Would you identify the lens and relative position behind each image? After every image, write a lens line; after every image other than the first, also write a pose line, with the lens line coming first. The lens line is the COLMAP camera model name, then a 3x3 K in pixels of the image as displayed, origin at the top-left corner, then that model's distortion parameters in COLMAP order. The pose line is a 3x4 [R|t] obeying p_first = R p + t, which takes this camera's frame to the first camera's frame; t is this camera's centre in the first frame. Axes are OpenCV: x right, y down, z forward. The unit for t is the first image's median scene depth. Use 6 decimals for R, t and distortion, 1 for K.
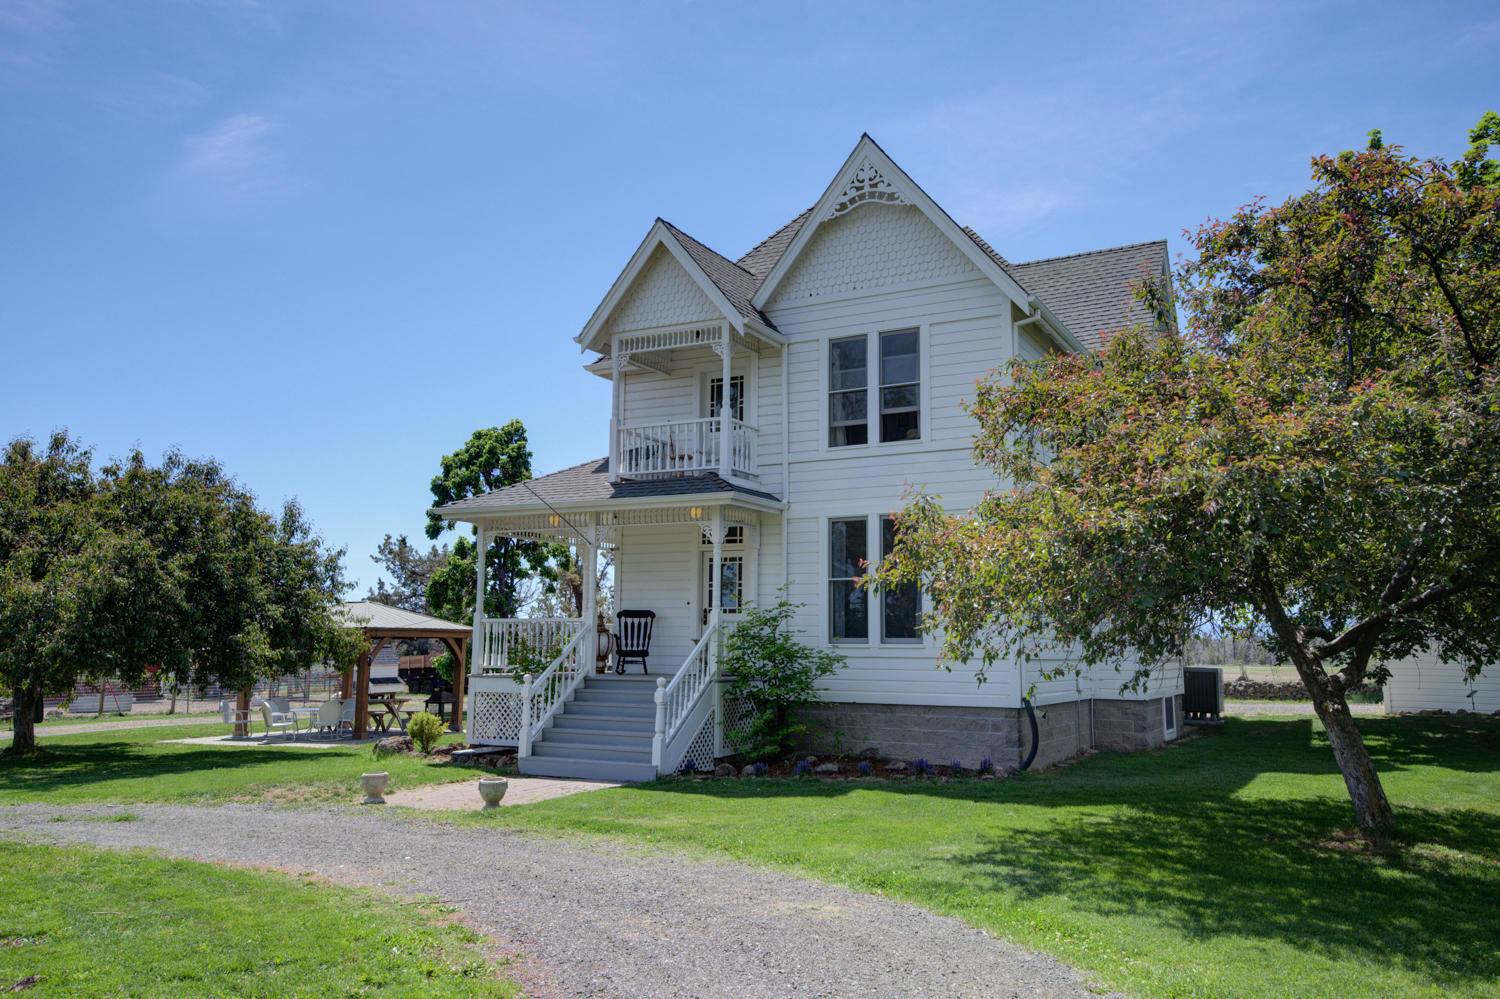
lens RADIAL K [[1166.0, 0, 750.0], [0, 1166.0, 499.5], [0, 0, 1]] dist [0.070814, 0.000108]
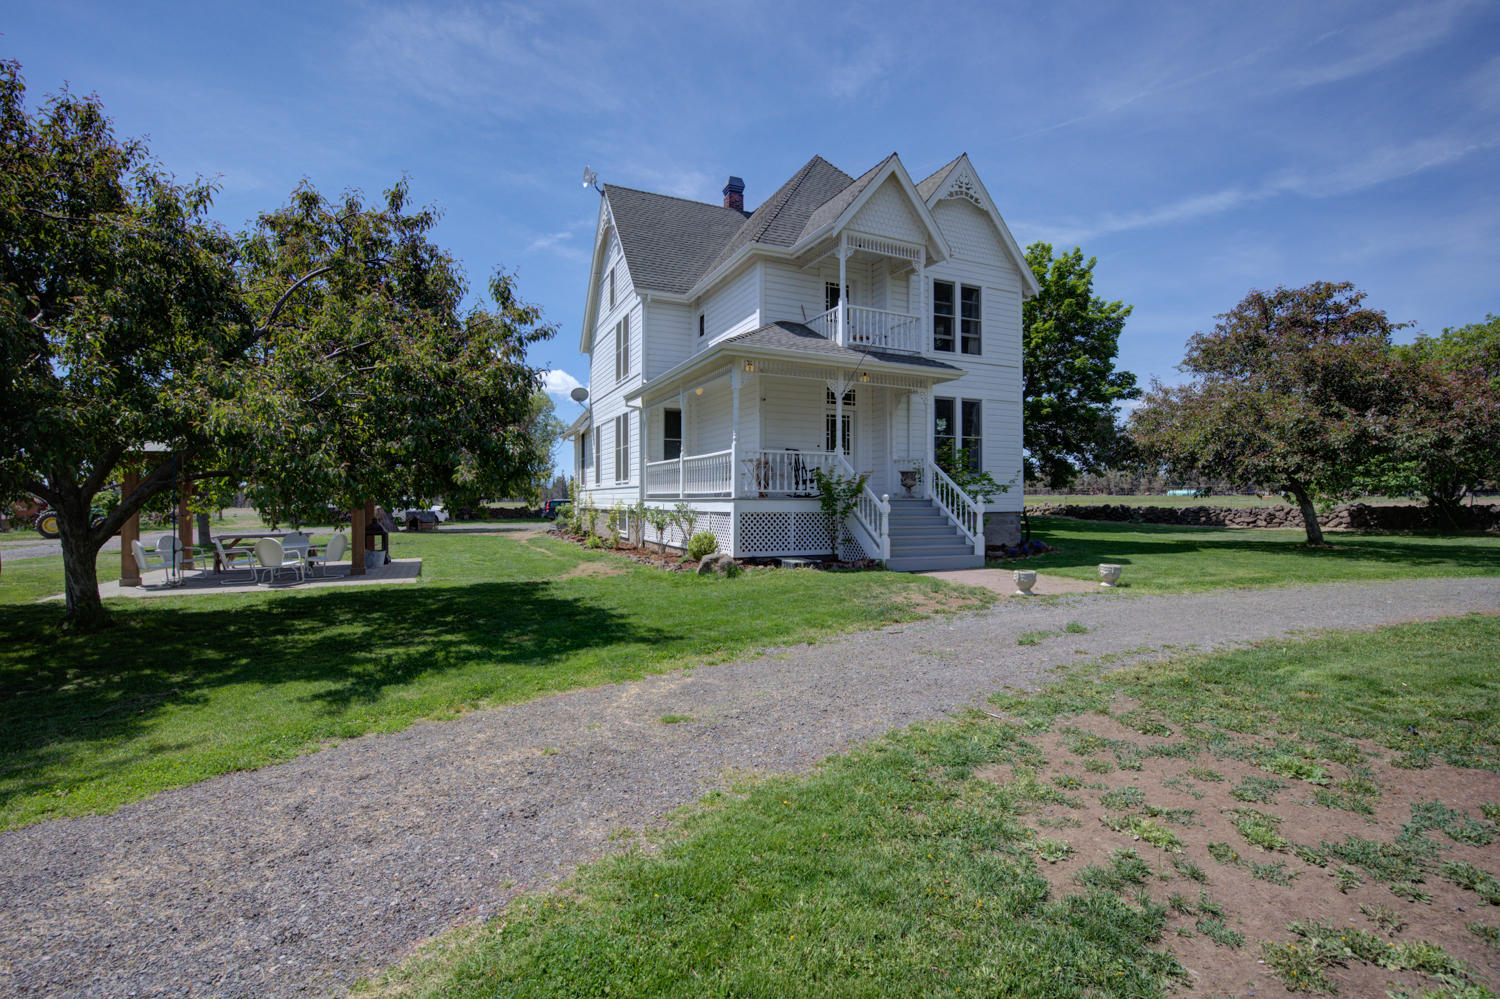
lens RADIAL K [[663.8, 0, 750.0], [0, 663.8, 499.5], [0, 0, 1]] dist [-0.026156, -0.000025]
pose [[0.603369, -0.007096, 0.797430, -0.781154], [-0.097529, 0.991797, 0.082620, 0.103178], [-0.791476, -0.127623, 0.597728, 0.647249]]
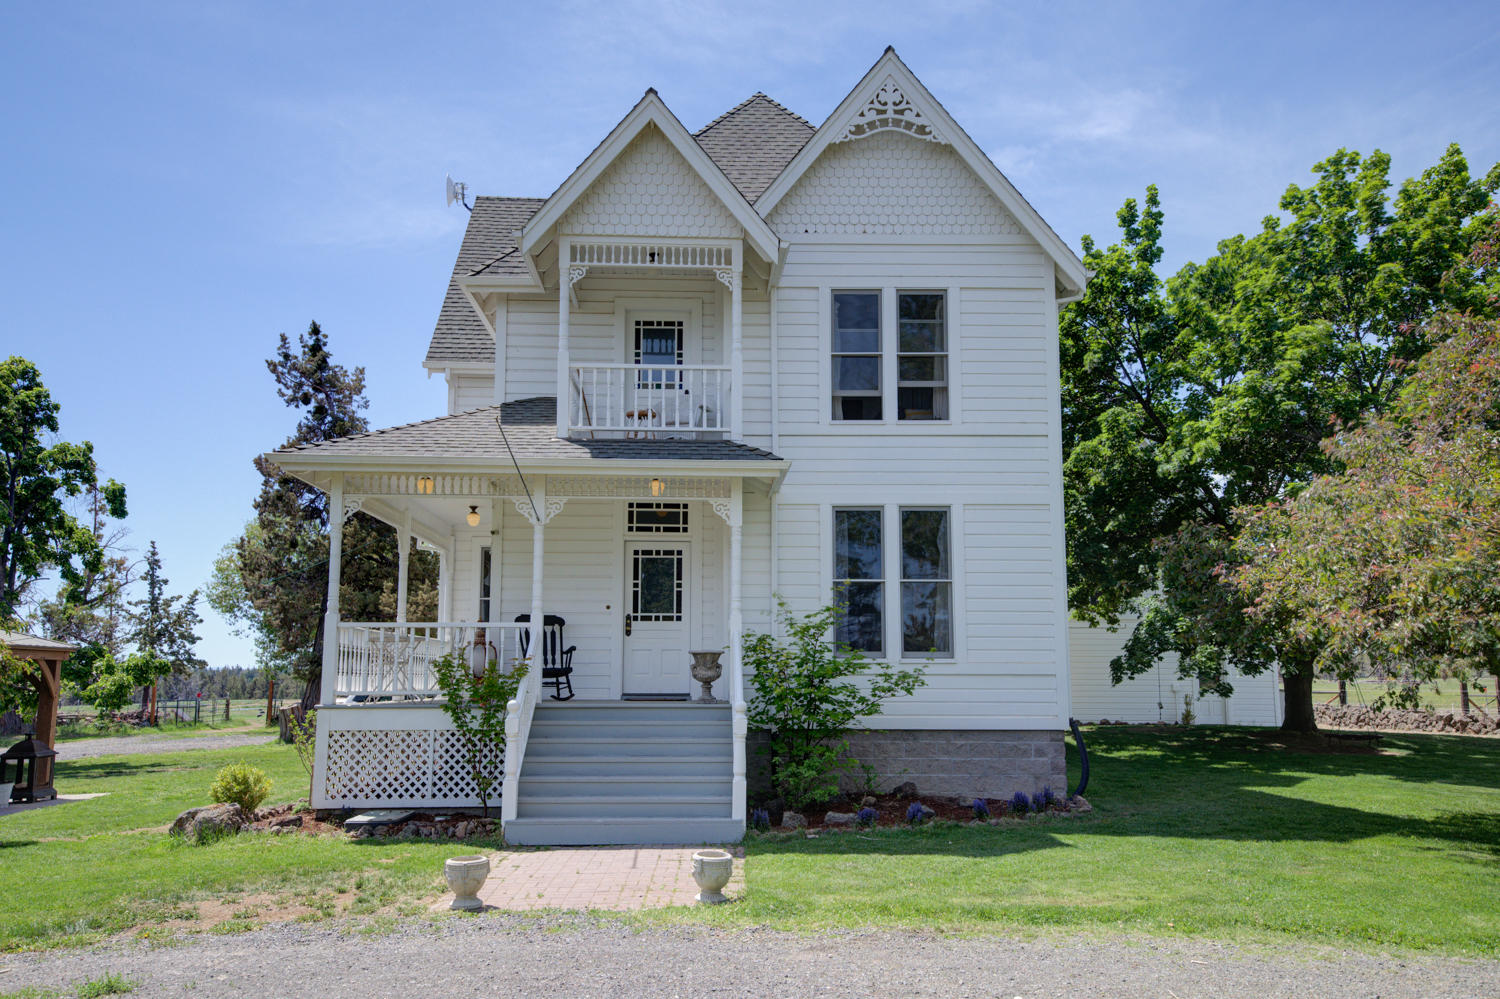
lens RADIAL K [[1170.8, 0, 755.2], [0, 1170.8, 542.7], [0, 0, 1]] dist [0.080965, 0.000772]
pose [[0.863922, 0.052896, 0.500839, -0.389143], [-0.058050, 0.998300, -0.005302, 0.049100], [-0.500268, -0.024494, 0.865524, 0.312473]]
